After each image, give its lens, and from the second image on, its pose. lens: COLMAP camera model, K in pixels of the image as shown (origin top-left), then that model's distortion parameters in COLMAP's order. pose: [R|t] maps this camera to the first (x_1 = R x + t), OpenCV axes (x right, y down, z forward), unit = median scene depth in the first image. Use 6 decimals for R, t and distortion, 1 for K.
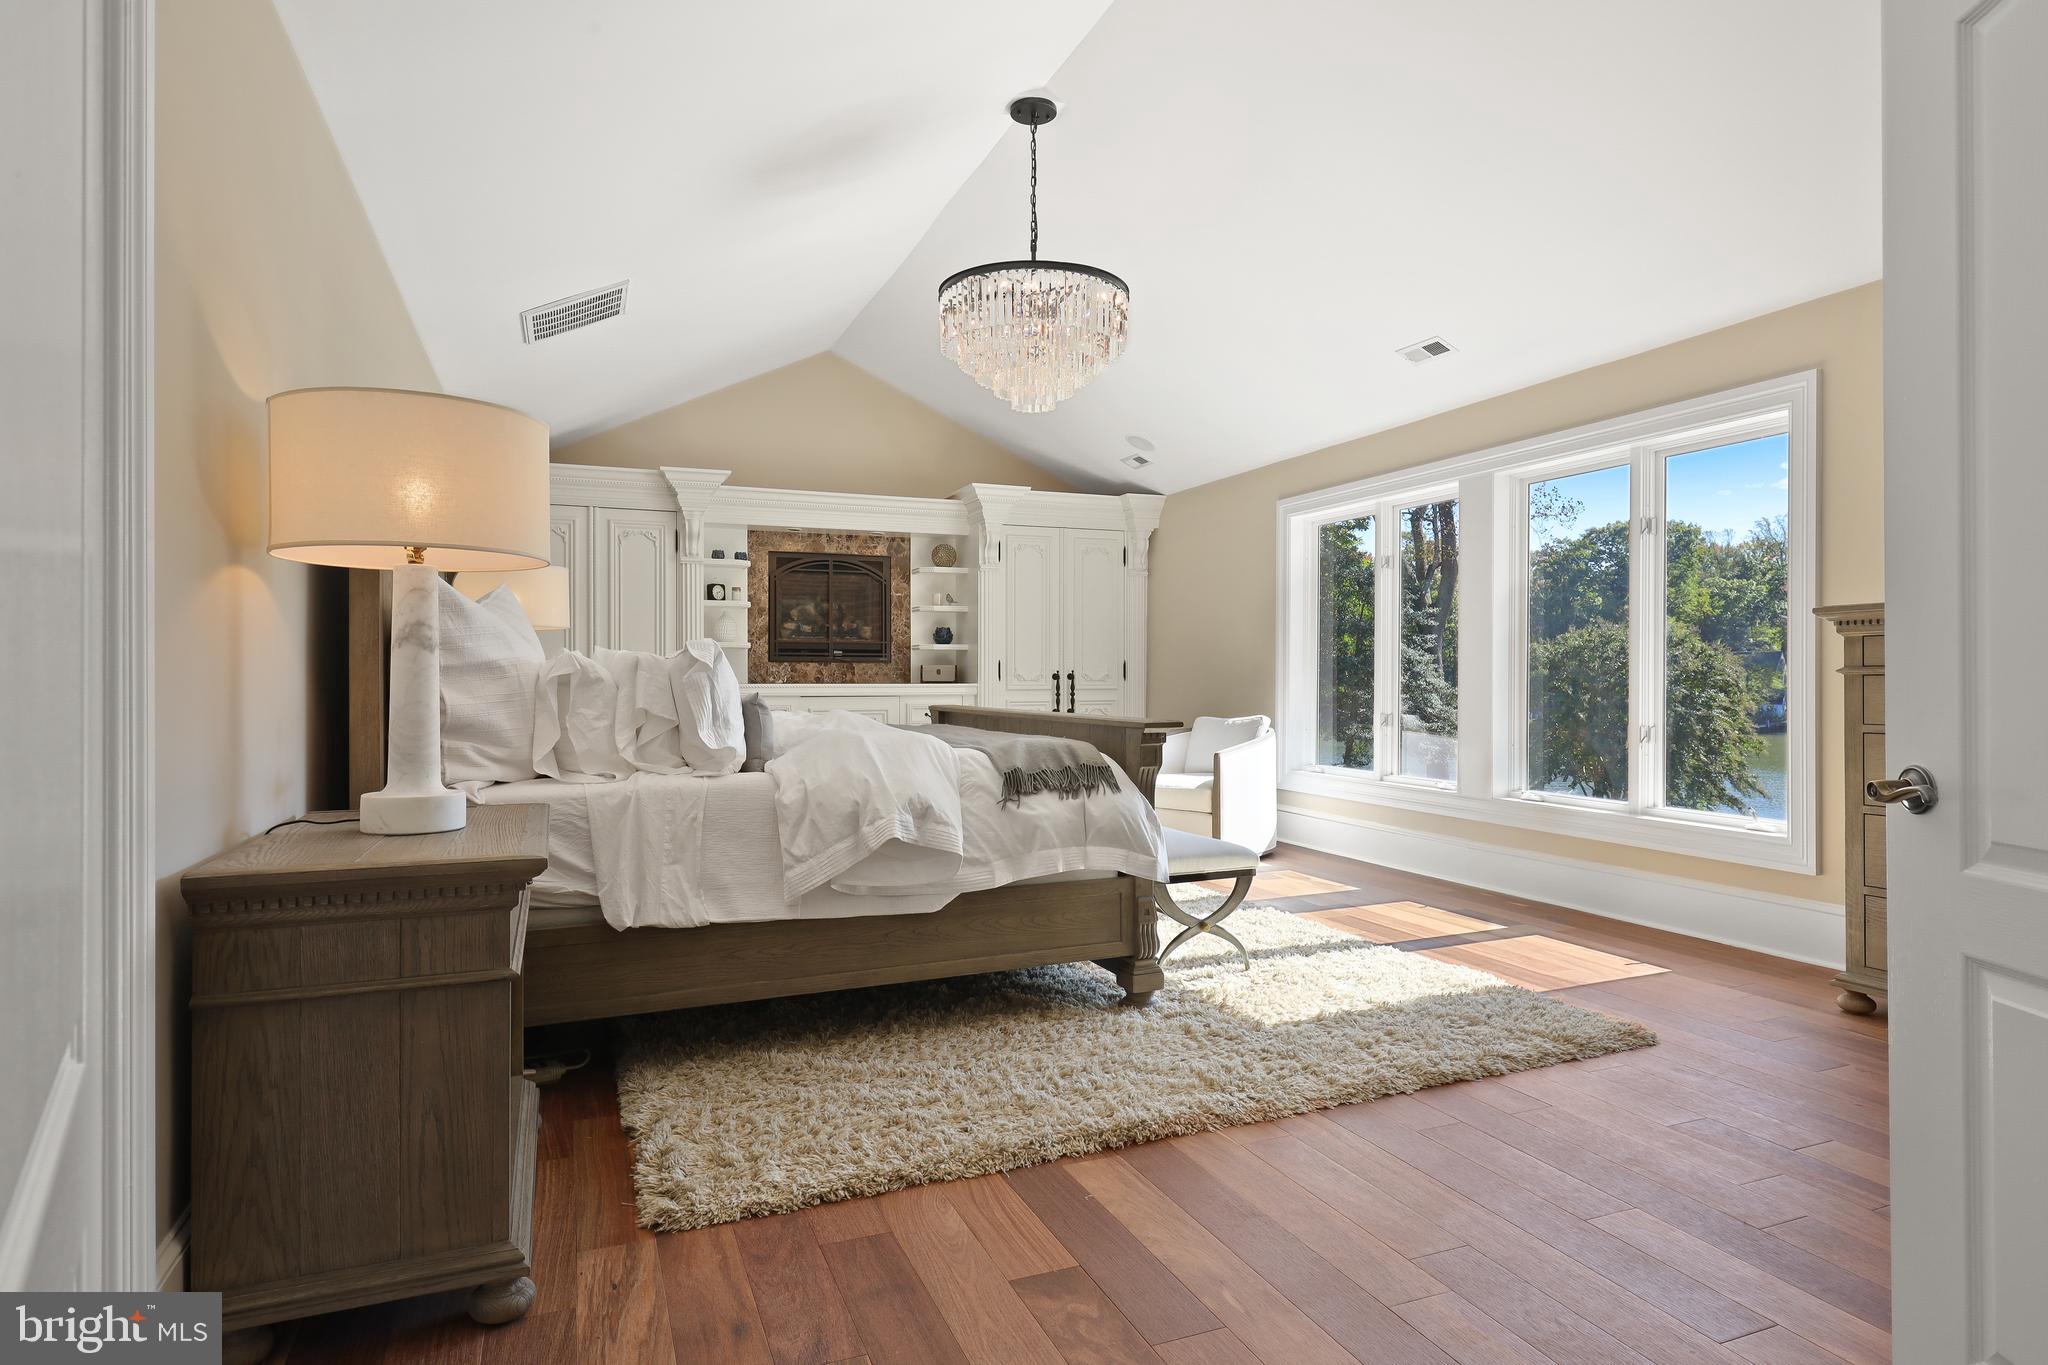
lens RADIAL K [[1142.2, 0, 1022.7], [0, 1142.2, 672.4], [0, 0, 1]] dist [-0.002488, -0.003174]
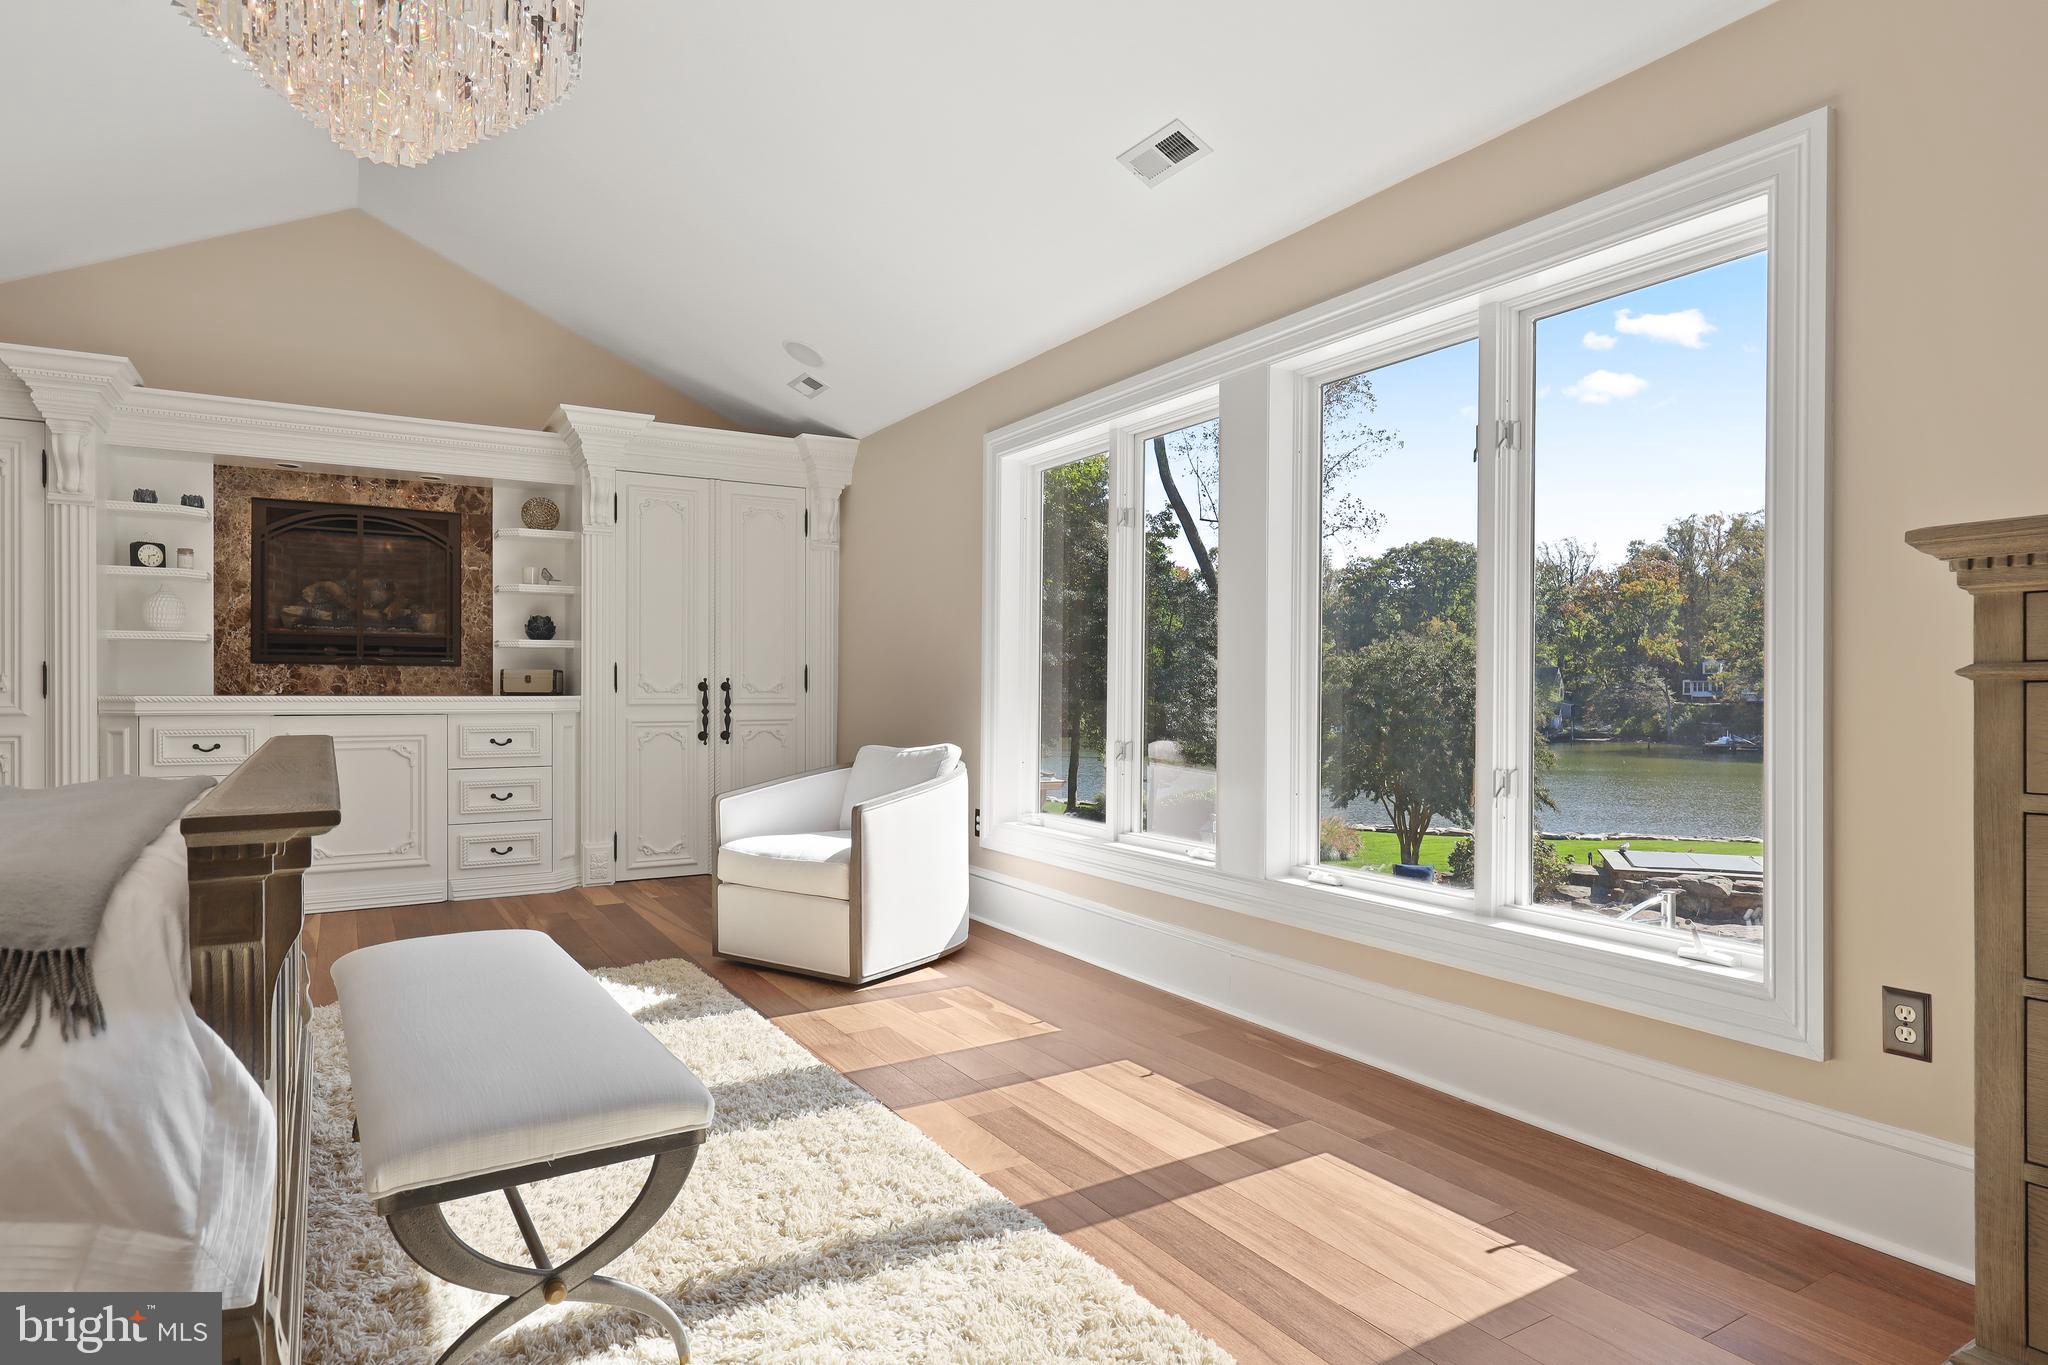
lens RADIAL K [[1142.2, 0, 1031.6], [0, 1142.2, 685.0], [0, 0, 1]] dist [-0.002488, -0.003174]
pose [[0.987546, 0.003327, 0.157294, 0.125332], [-0.003396, 0.999994, 0.000173, 0.002180], [-0.157293, -0.000705, 0.987552, 0.270092]]
